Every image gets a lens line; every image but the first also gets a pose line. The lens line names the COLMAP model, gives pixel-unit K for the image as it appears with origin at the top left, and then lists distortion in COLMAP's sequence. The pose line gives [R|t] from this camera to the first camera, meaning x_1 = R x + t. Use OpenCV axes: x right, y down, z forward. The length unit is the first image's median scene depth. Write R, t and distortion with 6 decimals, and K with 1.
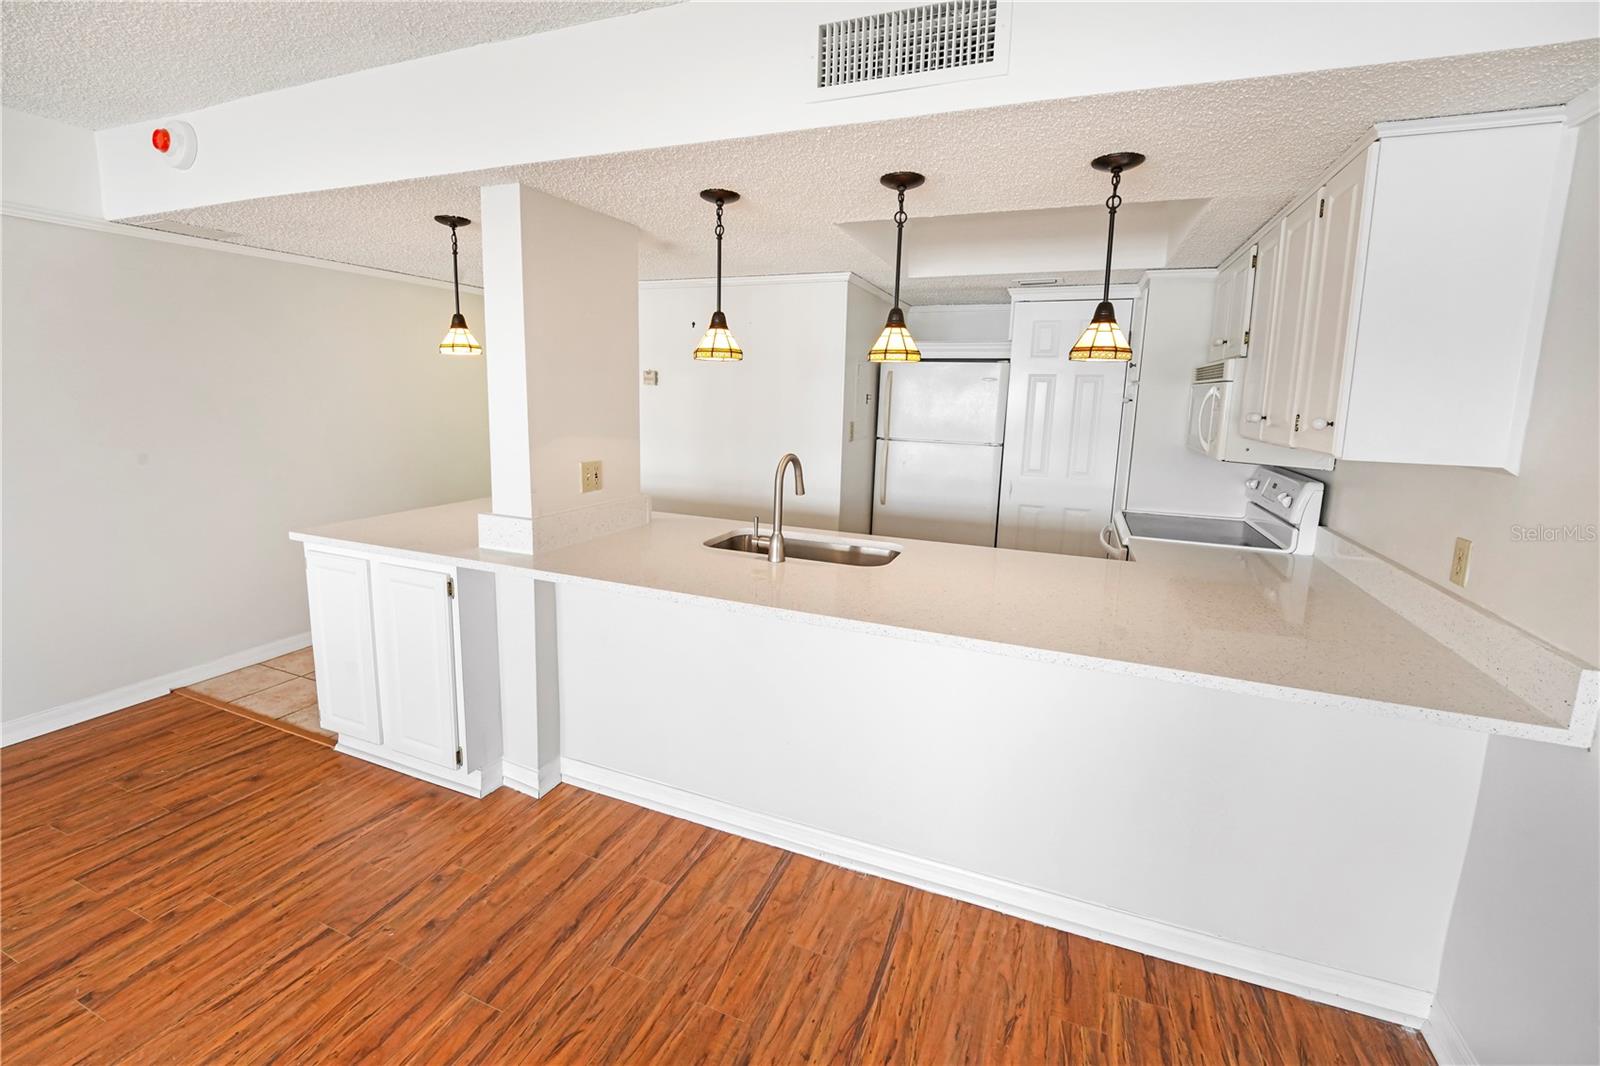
lens RADIAL K [[668.7, 0, 792.3], [0, 668.7, 472.7], [0, 0, 1]] dist [-0.012074, 0.000431]
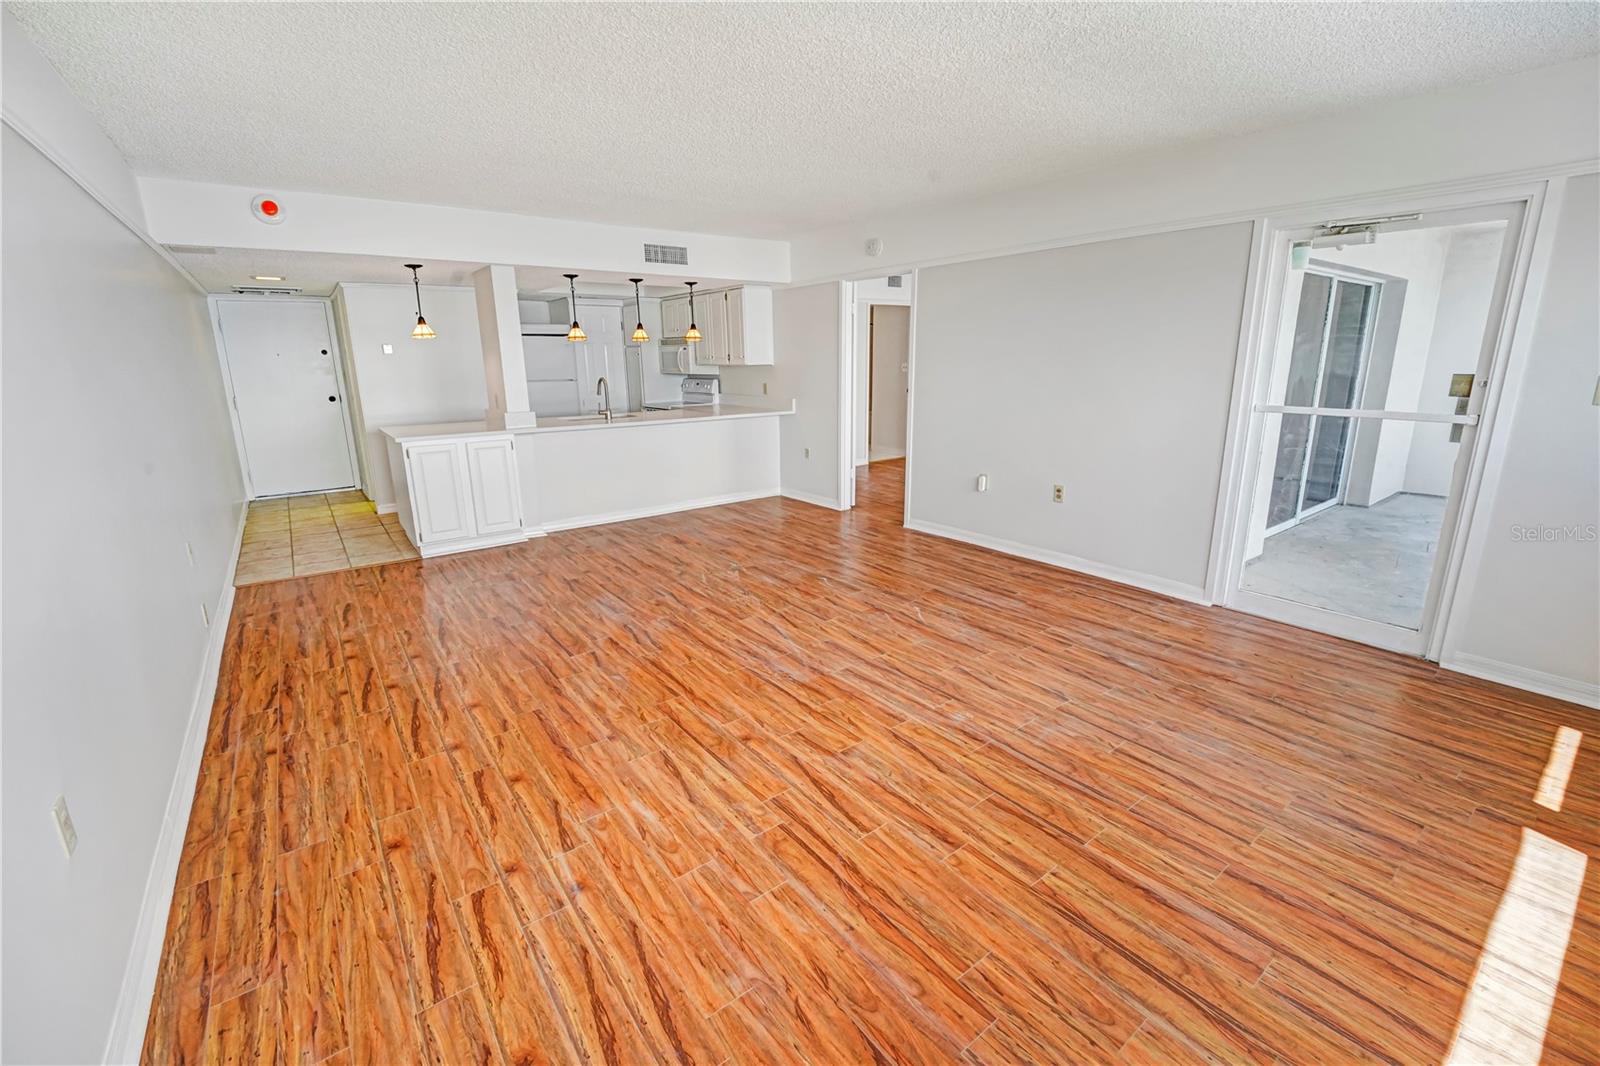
lens RADIAL K [[660.9, 0, 764.2], [0, 660.9, 518.5], [0, 0, 1]] dist [0.000914, -0.009840]
pose [[0.542818, -0.234467, 0.806457, -1.896100], [0.125098, 0.972100, 0.198423, 0.070505], [-0.830481, -0.006821, 0.557005, -0.985109]]
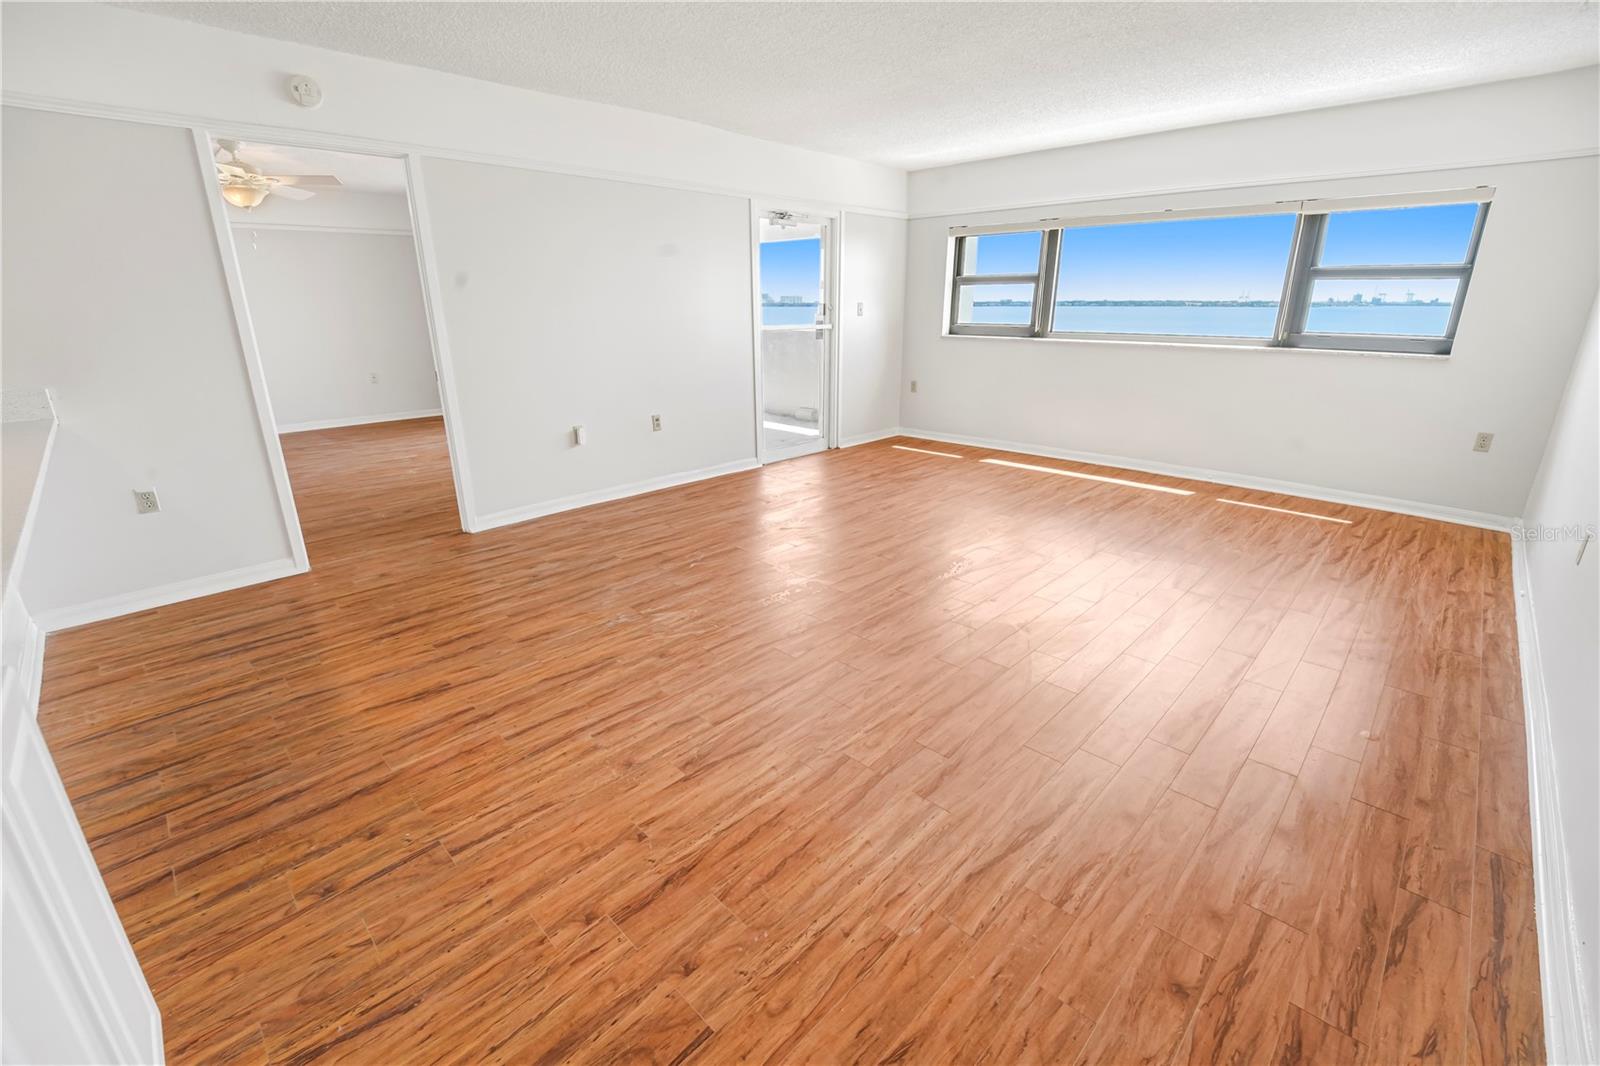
lens RADIAL K [[673.9, 0, 801.3], [0, 673.9, 529.8], [0, 0, 1]] dist [0.012856, -0.020709]
pose [[-0.922009, -0.145044, 0.358973, -1.109797], [0.024330, 0.903637, 0.427608, -0.106377], [-0.386403, 0.402993, -0.829632, 1.092652]]
